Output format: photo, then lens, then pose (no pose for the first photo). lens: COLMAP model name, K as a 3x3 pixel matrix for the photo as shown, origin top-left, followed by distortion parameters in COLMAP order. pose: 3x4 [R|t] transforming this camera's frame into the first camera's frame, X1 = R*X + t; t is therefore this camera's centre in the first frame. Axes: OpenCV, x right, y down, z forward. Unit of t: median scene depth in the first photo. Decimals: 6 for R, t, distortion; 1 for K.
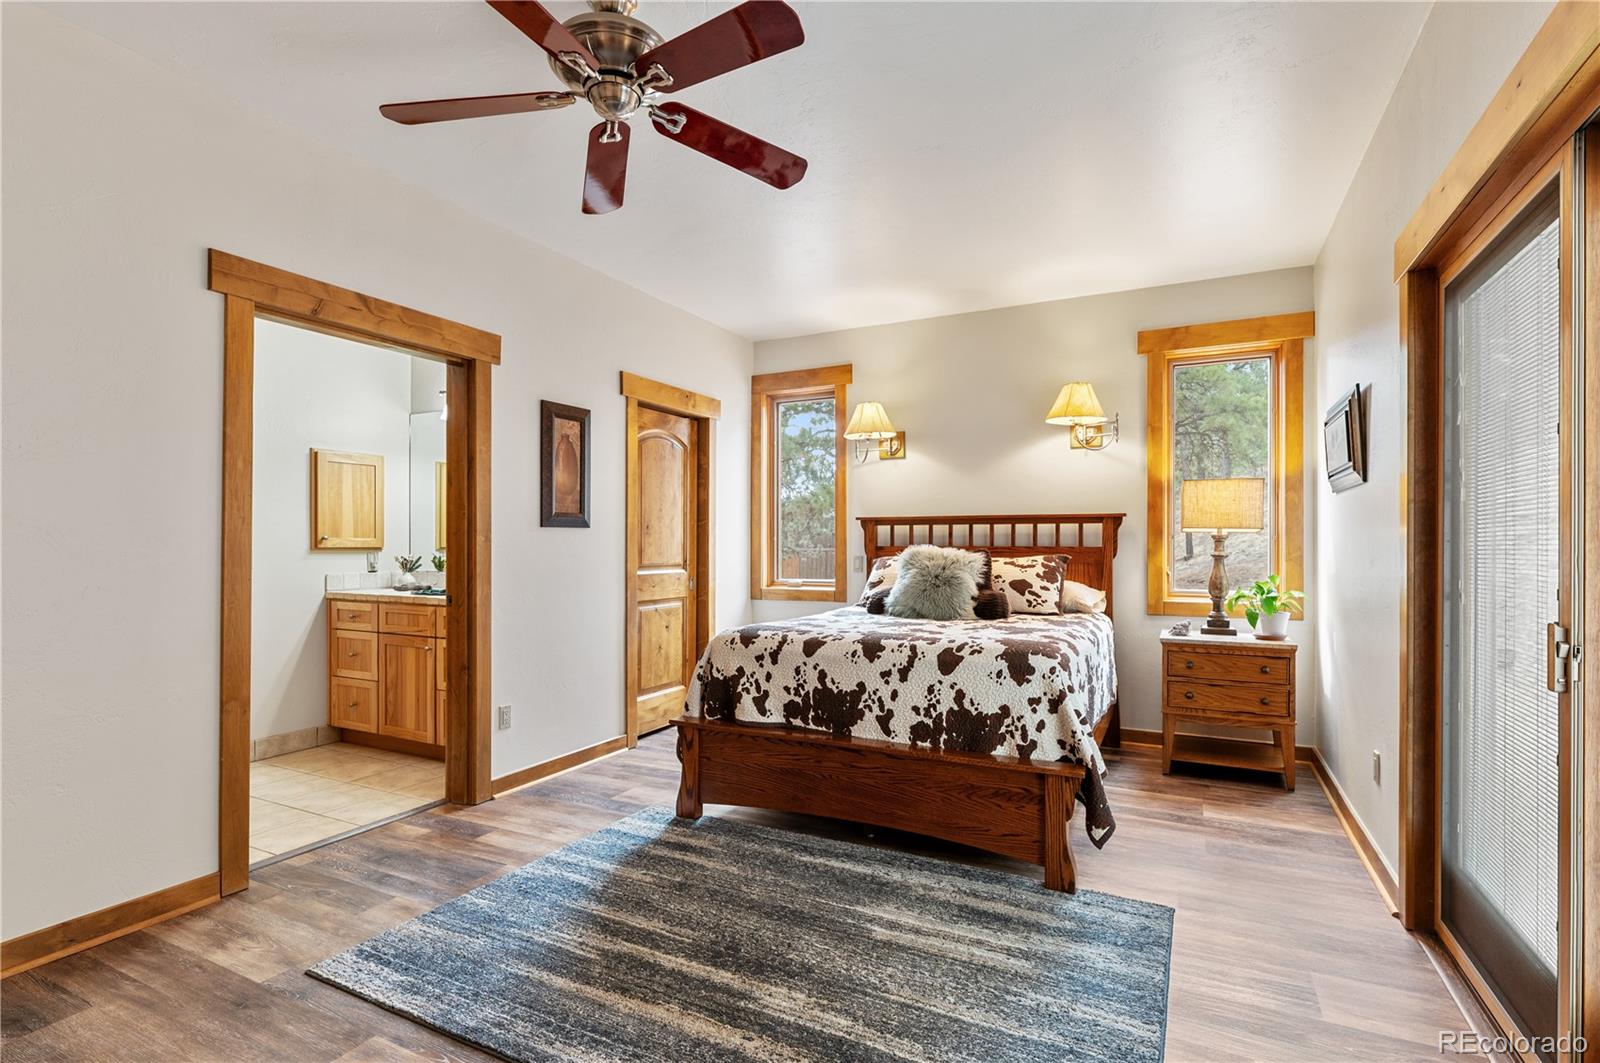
lens RADIAL K [[762.8, 0, 802.6], [0, 762.8, 542.2], [0, 0, 1]] dist [-0.002191, 0.000049]
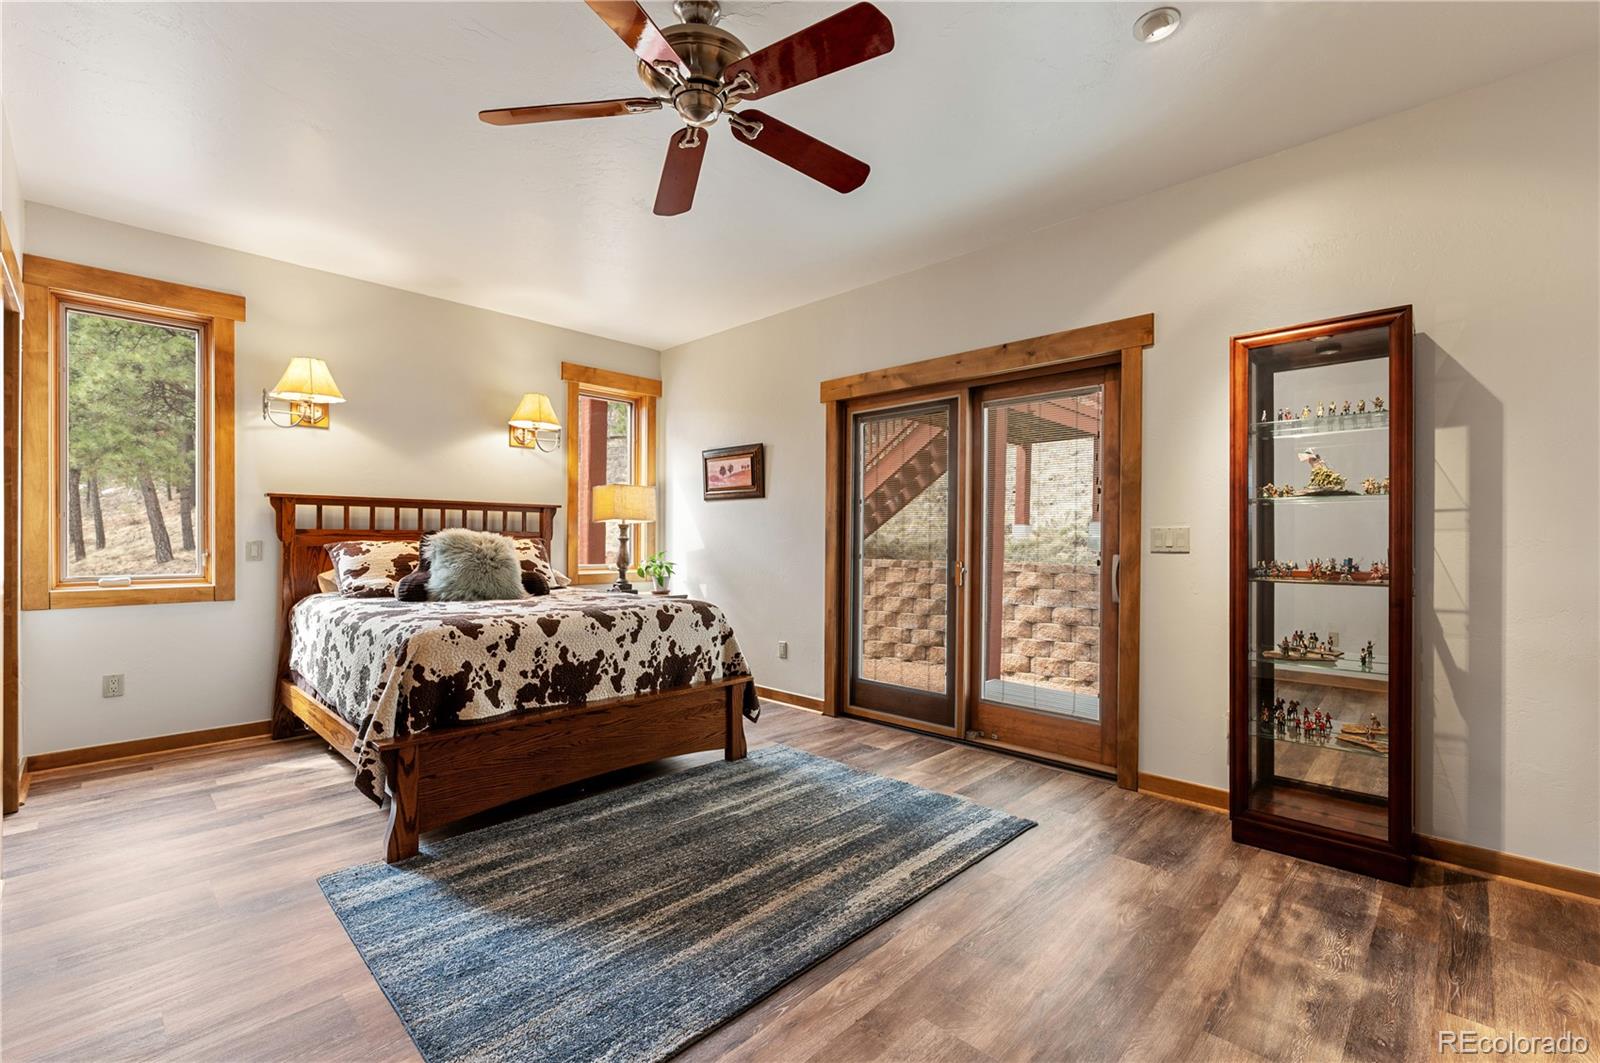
lens RADIAL K [[706.1, 0, 808.0], [0, 706.1, 535.4], [0, 0, 1]] dist [0.001607, 0.000227]
pose [[0.279117, 0.003968, 0.960249, -0.806728], [-0.011546, 0.999933, -0.000776, 0.010455], [-0.960188, -0.010871, 0.279144, 0.399177]]
